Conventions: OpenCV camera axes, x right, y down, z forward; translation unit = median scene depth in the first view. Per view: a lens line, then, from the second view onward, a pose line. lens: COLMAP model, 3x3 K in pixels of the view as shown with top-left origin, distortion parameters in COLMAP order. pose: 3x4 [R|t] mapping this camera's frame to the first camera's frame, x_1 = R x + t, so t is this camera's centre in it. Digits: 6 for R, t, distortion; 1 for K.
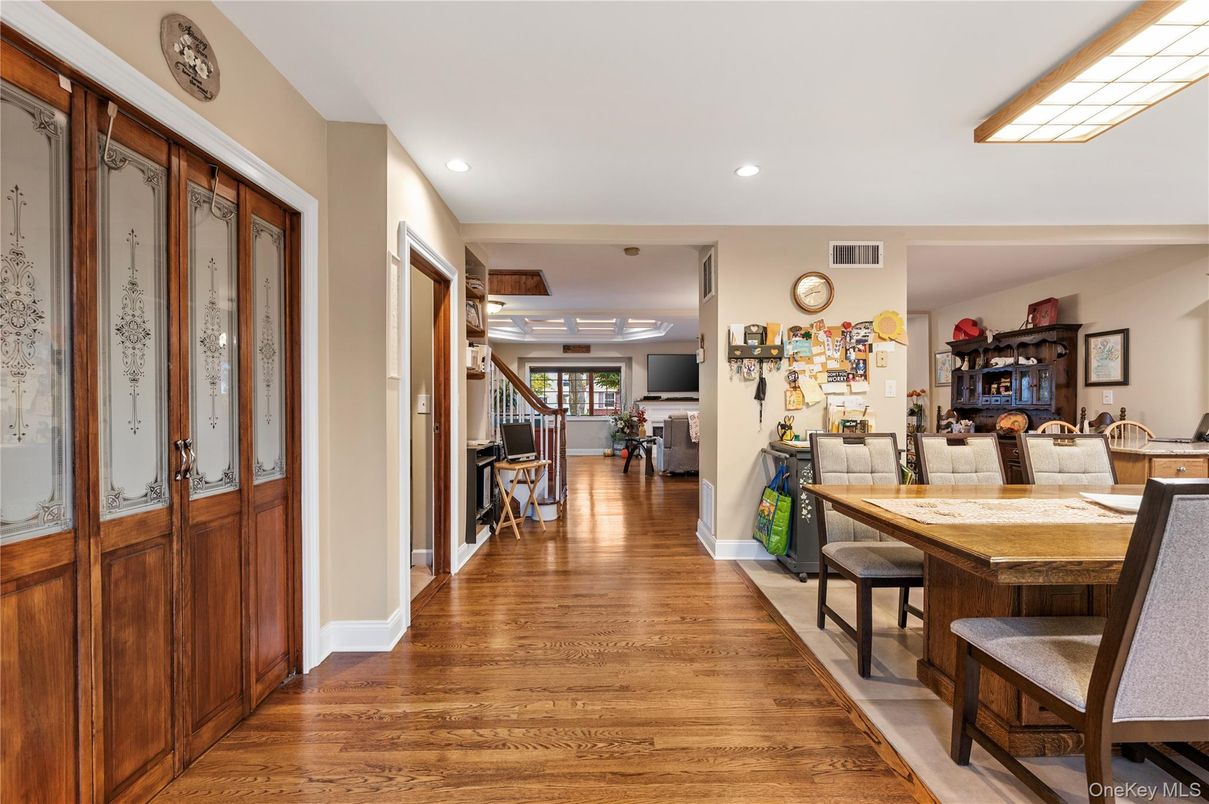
lens RADIAL K [[521.4, 0, 602.4], [0, 521.4, 405.1], [0, 0, 1]] dist [0.001903, -0.001092]
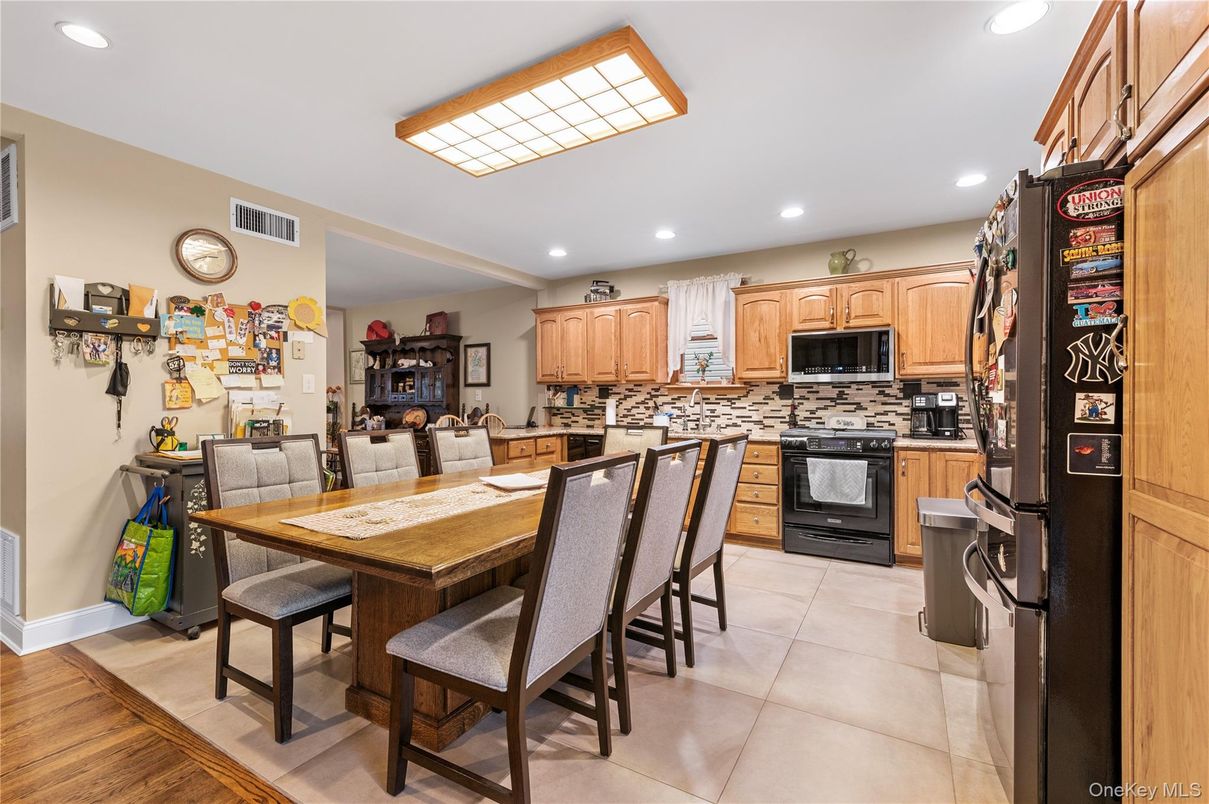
lens RADIAL K [[521.4, 0, 610.1], [0, 521.4, 403.4], [0, 0, 1]] dist [0.001903, -0.001092]
pose [[0.508338, -0.005564, 0.861140, 0.049024], [0.003895, 0.999984, 0.004162, 0.000668], [-0.861149, 0.001239, 0.508351, 0.111891]]
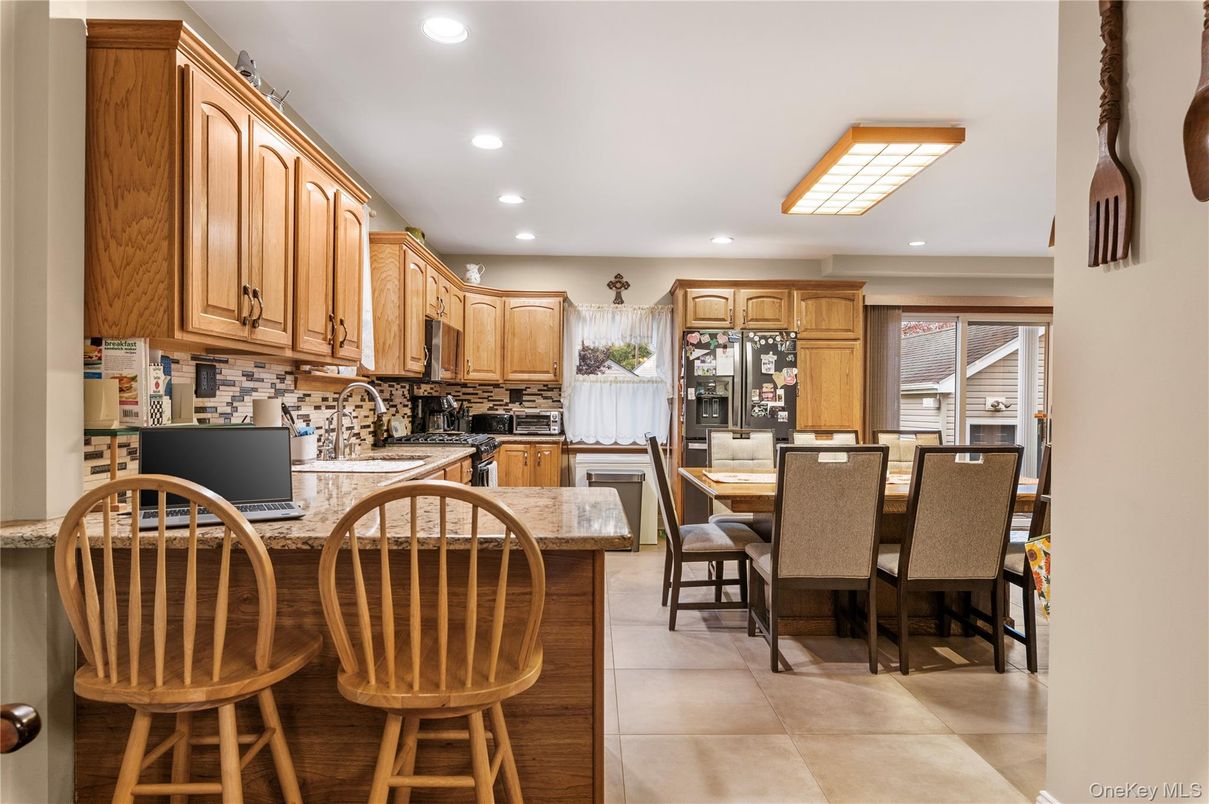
lens RADIAL K [[688.0, 0, 607.8], [0, 688.0, 407.4], [0, 0, 1]] dist [-0.006350, -0.000827]
pose [[-0.999876, -0.008460, -0.013269, 1.074608], [-0.008608, 0.999900, 0.011176, -0.008426], [0.013174, 0.011288, -0.999850, 1.773994]]
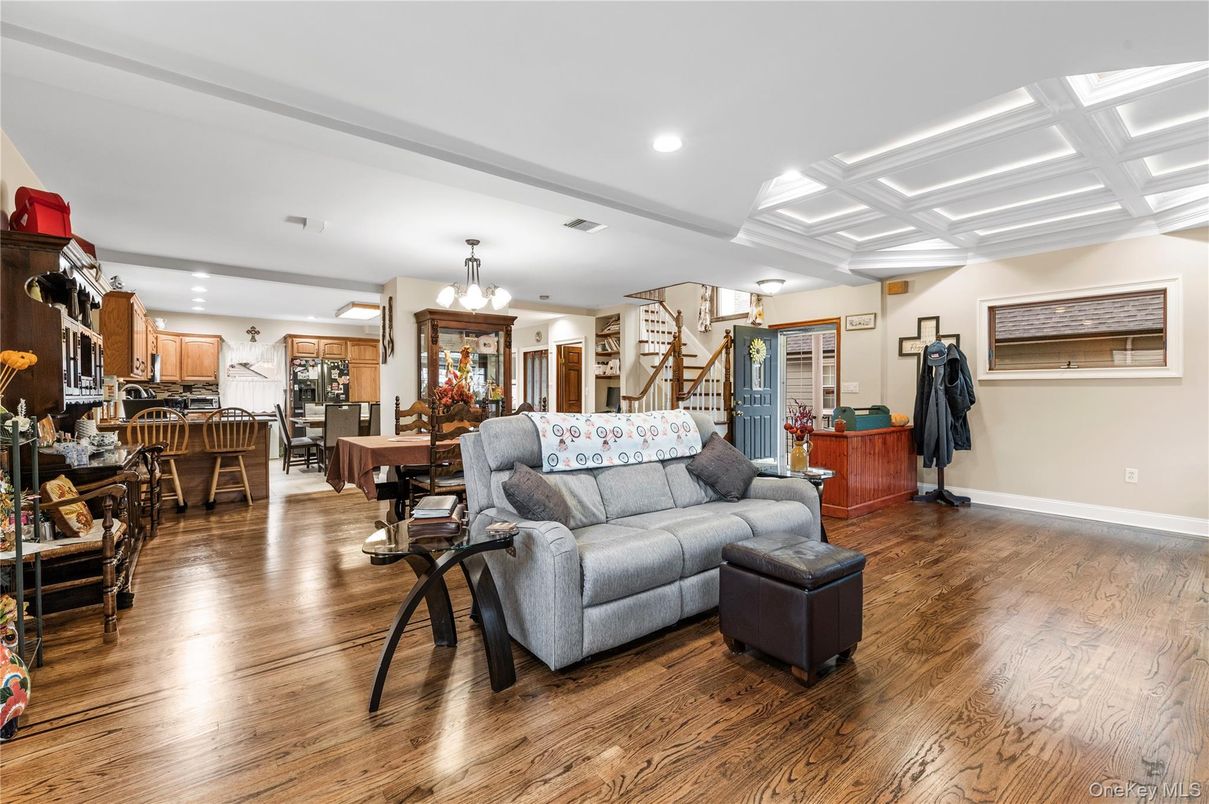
lens RADIAL K [[521.4, 0, 601.0], [0, 521.4, 396.5], [0, 0, 1]] dist [0.001903, -0.001092]
pose [[-0.796047, 0.005395, -0.605211, 1.241370], [-0.001968, 0.999932, 0.011502, -0.012271], [0.605231, 0.010347, -0.795982, 3.324197]]
